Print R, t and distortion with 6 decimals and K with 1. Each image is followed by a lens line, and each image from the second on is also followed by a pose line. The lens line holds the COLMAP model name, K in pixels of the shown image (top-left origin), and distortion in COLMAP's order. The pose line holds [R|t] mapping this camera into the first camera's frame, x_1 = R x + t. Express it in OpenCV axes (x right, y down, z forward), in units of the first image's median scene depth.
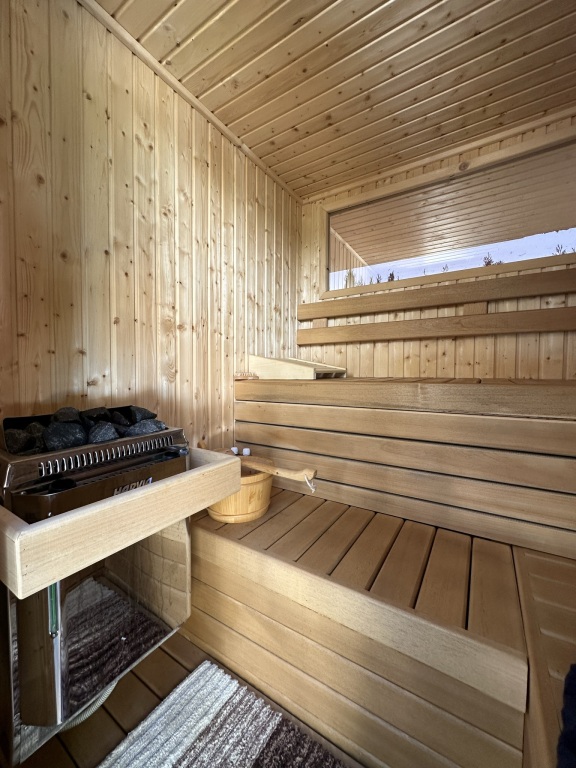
lens RADIAL K [[307.1, 0, 289.1], [0, 307.1, 382.4], [0, 0, 1]] dist [0.000036, 0.000104]
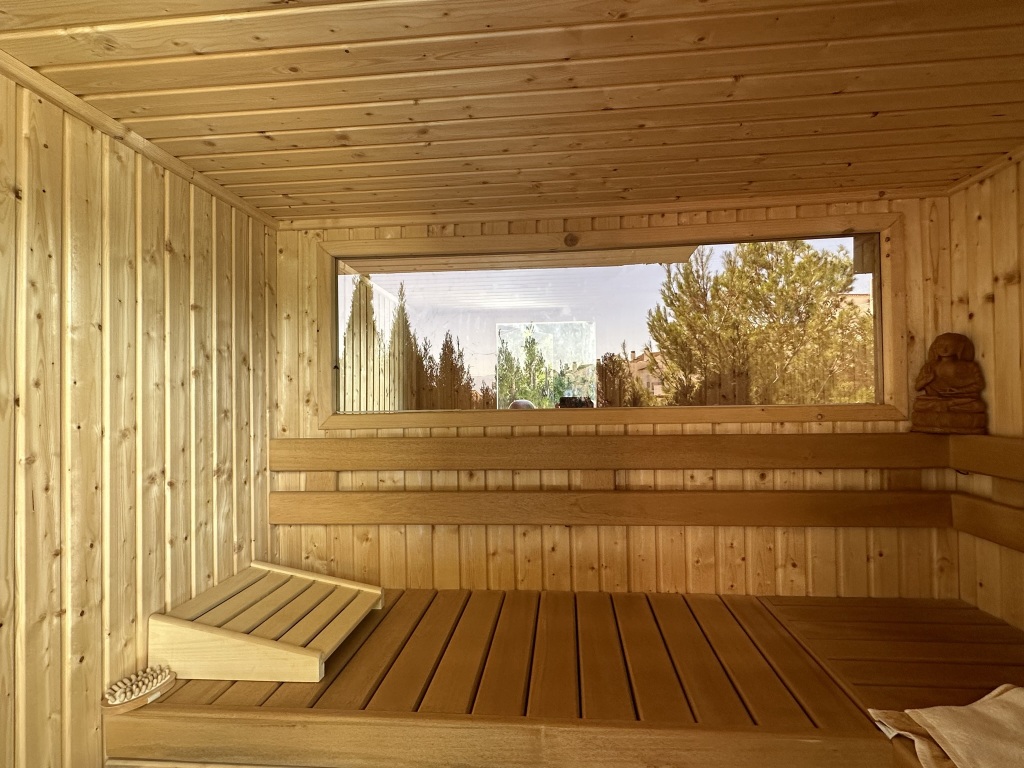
lens RADIAL K [[539.0, 0, 510.3], [0, 539.0, 384.9], [0, 0, 1]] dist [-0.002254, 0.001242]
pose [[0.891081, -0.011263, 0.453705, -0.022304], [0.036444, 0.998239, -0.046796, -0.355479], [-0.452380, 0.058234, 0.889922, 0.119315]]
